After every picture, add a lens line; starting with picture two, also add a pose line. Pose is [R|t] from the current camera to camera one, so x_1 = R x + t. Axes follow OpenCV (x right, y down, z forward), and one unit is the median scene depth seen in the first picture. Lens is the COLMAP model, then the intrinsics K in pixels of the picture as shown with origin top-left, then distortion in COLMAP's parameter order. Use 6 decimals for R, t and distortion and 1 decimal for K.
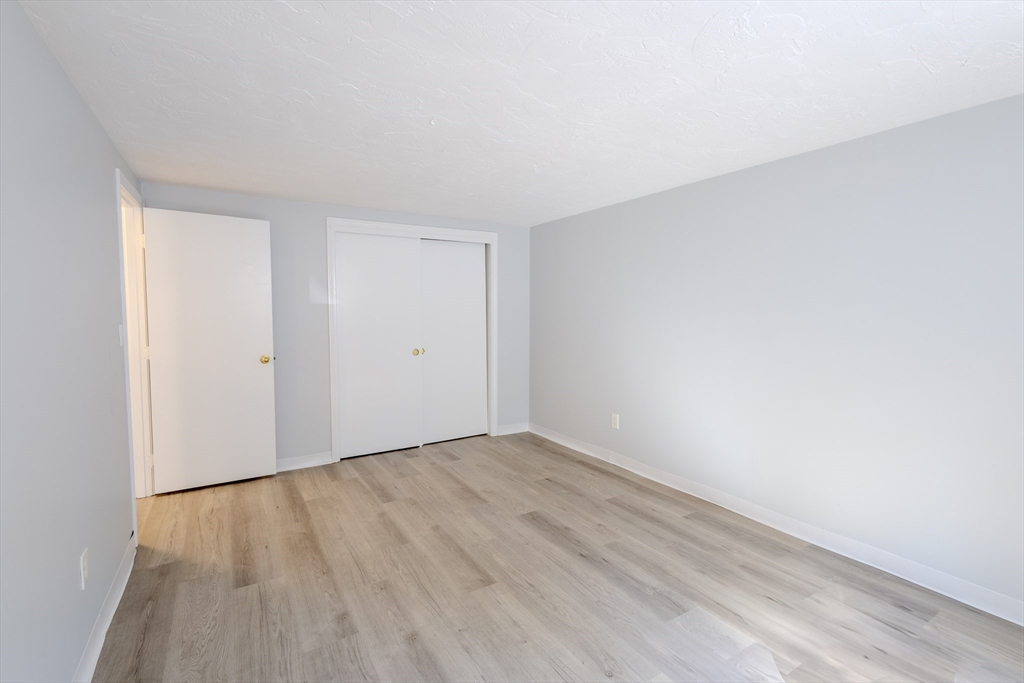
lens RADIAL K [[466.5, 0, 513.0], [0, 466.5, 338.9], [0, 0, 1]] dist [0.010197, -0.003116]
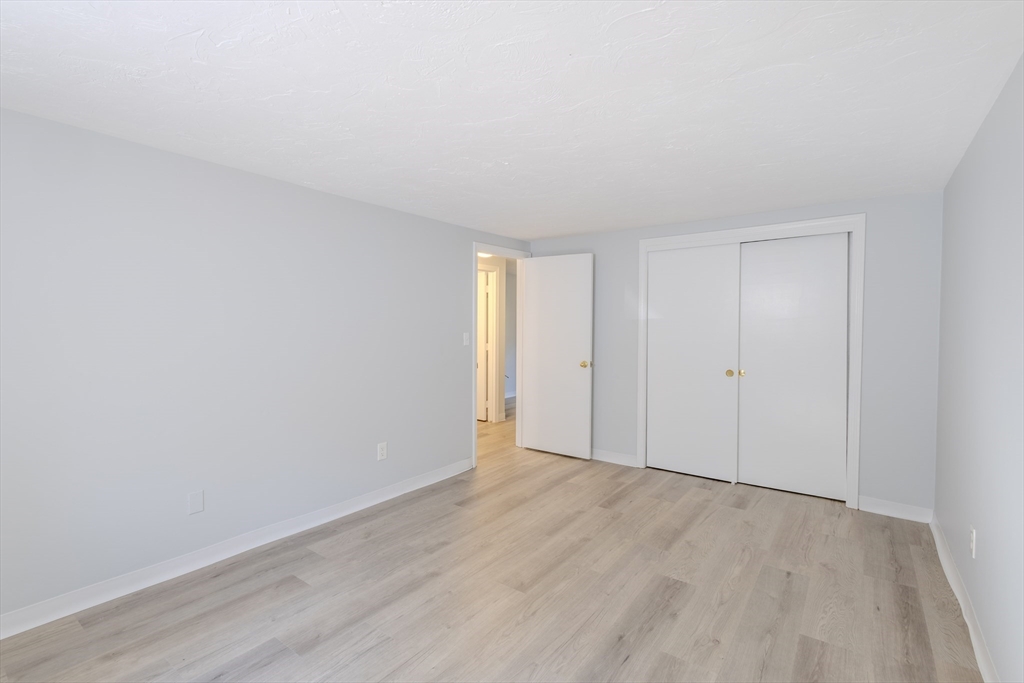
lens RADIAL K [[466.5, 0, 513.0], [0, 466.5, 338.9], [0, 0, 1]] dist [0.010197, -0.003116]
pose [[0.368314, 0.027619, -0.929291, 0.582835], [-0.059202, 0.998227, 0.006204, -0.021569], [0.927815, 0.052731, 0.369296, 0.379235]]
